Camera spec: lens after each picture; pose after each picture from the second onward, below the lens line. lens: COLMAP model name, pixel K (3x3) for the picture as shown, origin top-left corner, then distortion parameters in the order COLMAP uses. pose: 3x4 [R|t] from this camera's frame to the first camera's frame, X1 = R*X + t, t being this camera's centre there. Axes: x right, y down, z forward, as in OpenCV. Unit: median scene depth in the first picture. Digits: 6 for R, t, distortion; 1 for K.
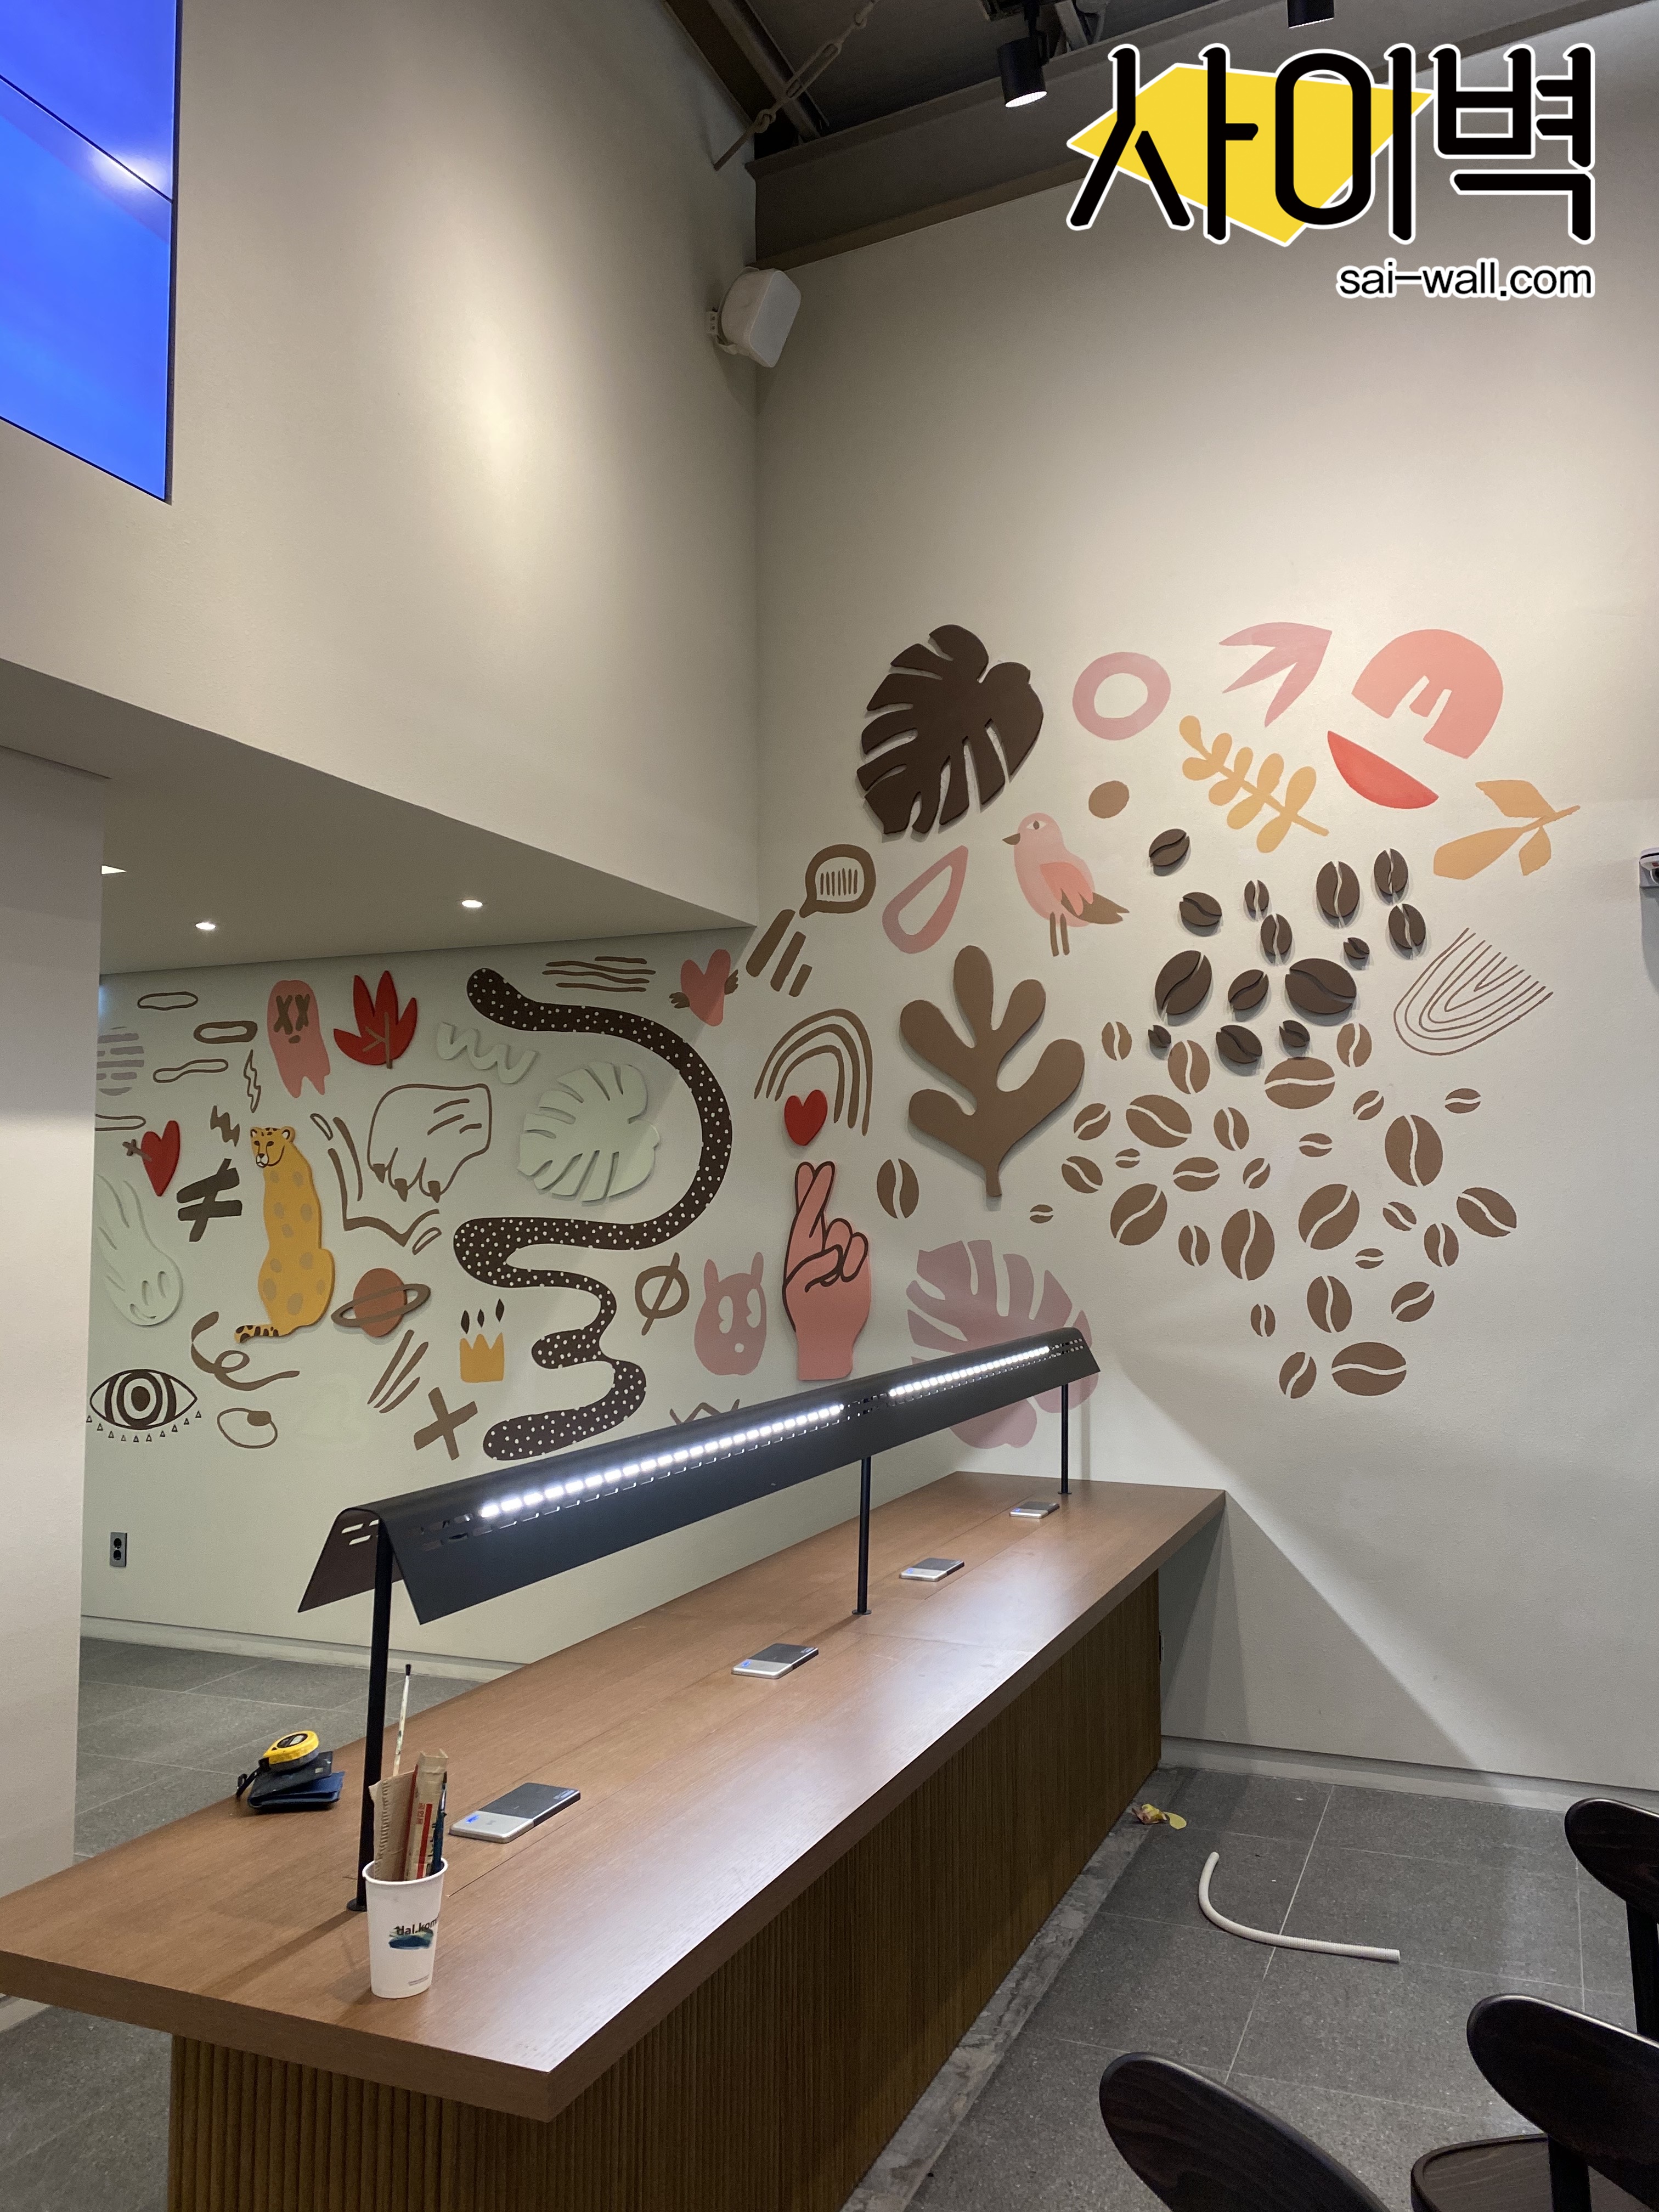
lens RADIAL K [[1718.3, 0, 838.6], [0, 1718.3, 1079.8], [0, 0, 1]] dist [0.088798, -0.172789]
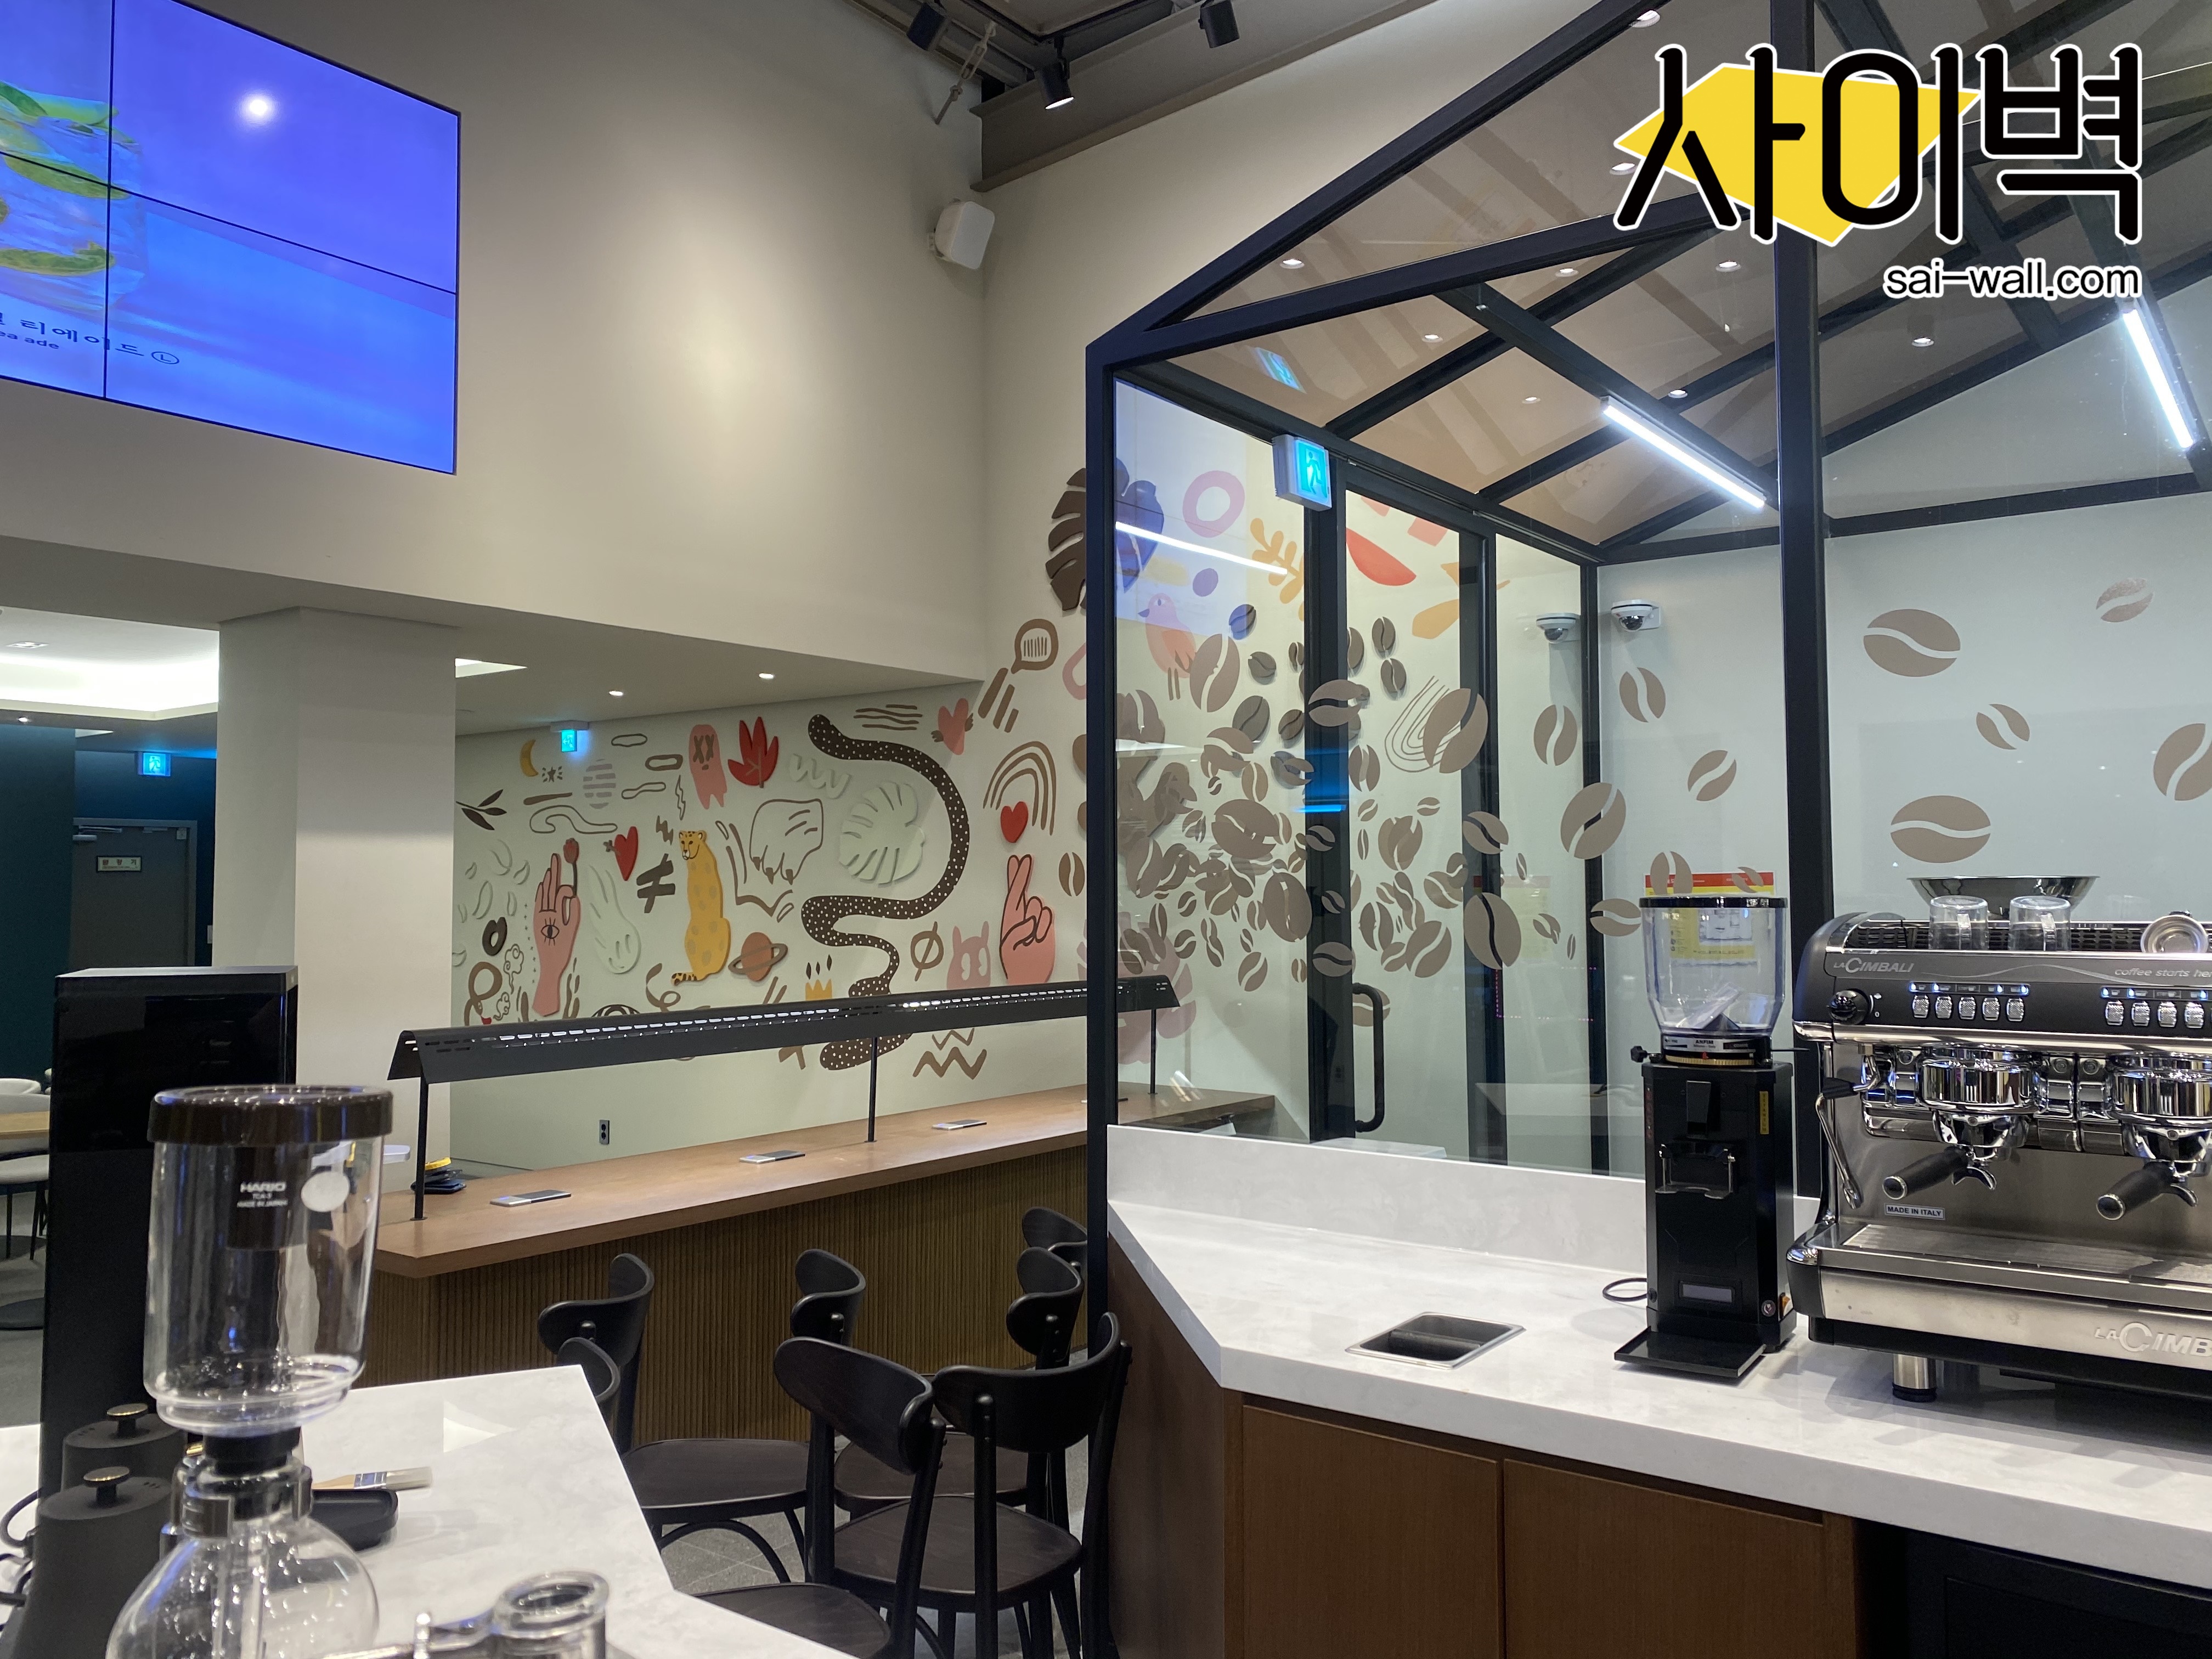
lens RADIAL K [[1718.3, 0, 1111.5], [0, 1718.3, 810.6], [0, 0, 1]] dist [0.088798, -0.172789]
pose [[0.969523, -0.013398, -0.244635, 0.387222], [0.020434, 0.999447, 0.026243, -0.021038], [0.244148, -0.030441, 0.969260, -0.297442]]
